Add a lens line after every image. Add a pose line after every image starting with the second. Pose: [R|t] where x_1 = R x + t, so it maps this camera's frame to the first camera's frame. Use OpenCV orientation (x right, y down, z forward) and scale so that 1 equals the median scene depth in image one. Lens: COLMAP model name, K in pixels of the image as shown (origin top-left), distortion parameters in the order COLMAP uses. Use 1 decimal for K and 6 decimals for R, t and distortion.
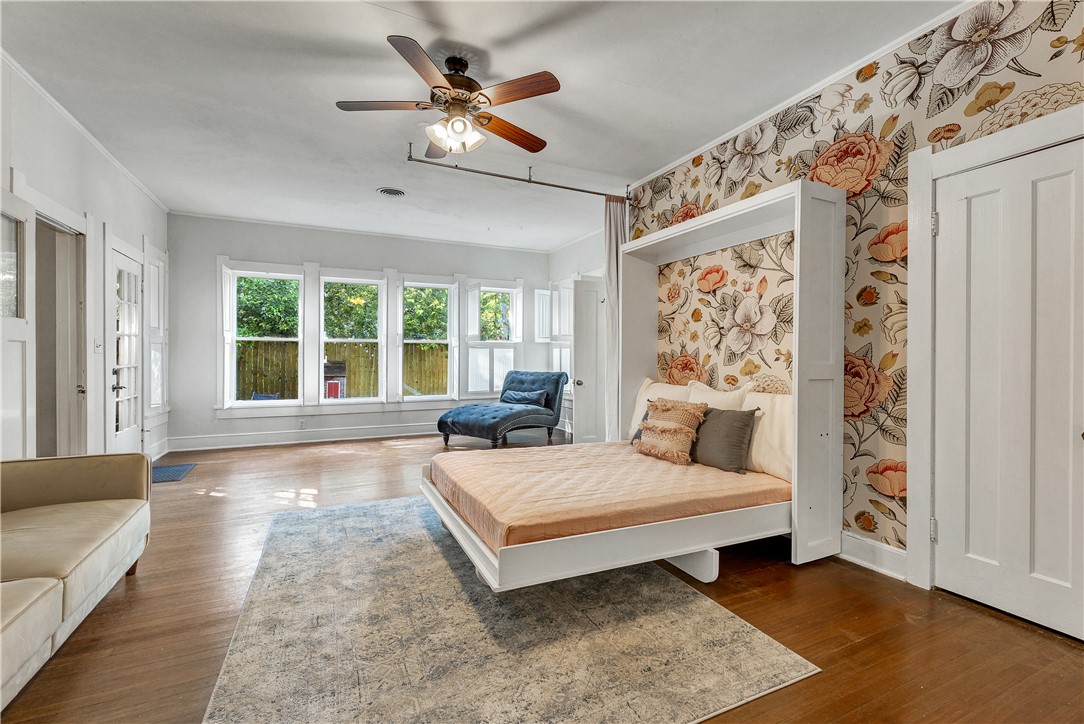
lens RADIAL K [[470.6, 0, 540.7], [0, 470.6, 360.6], [0, 0, 1]] dist [-0.001401, -0.000877]
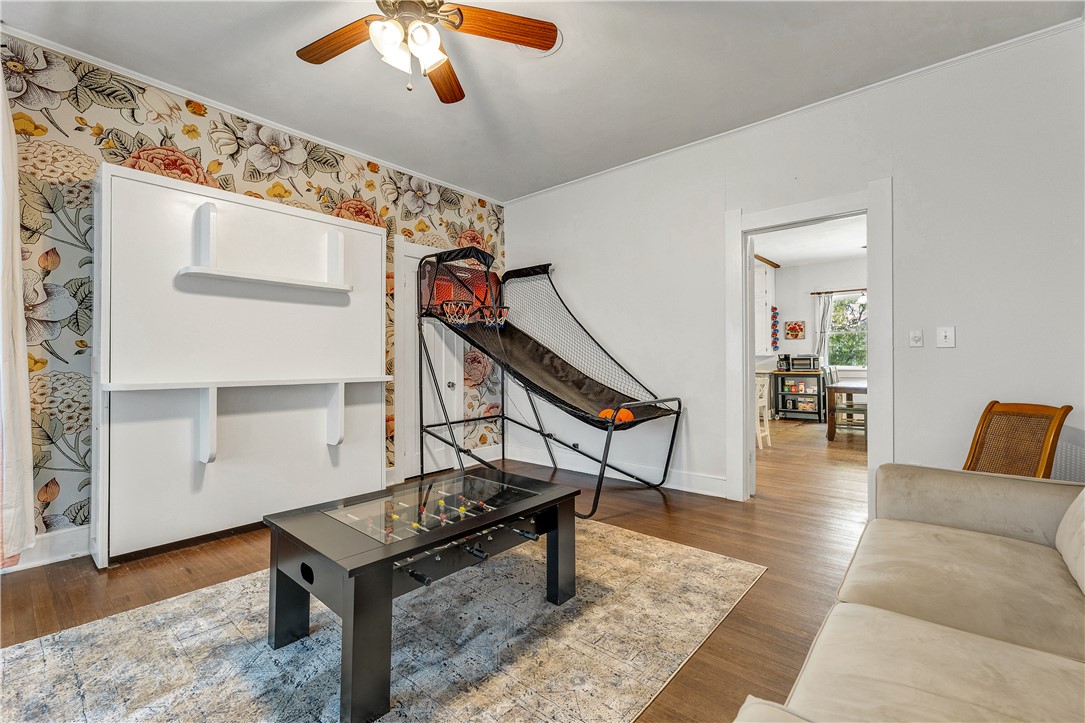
lens RADIAL K [[471.0, 0, 502.2], [0, 471.0, 354.2], [0, 0, 1]] dist [-0.001401, -0.000877]
pose [[-0.365640, 0.012815, 0.930668, -0.672071], [0.007206, 0.999914, -0.010937, 0.006900], [-0.930729, 0.002707, -0.365701, 0.916085]]
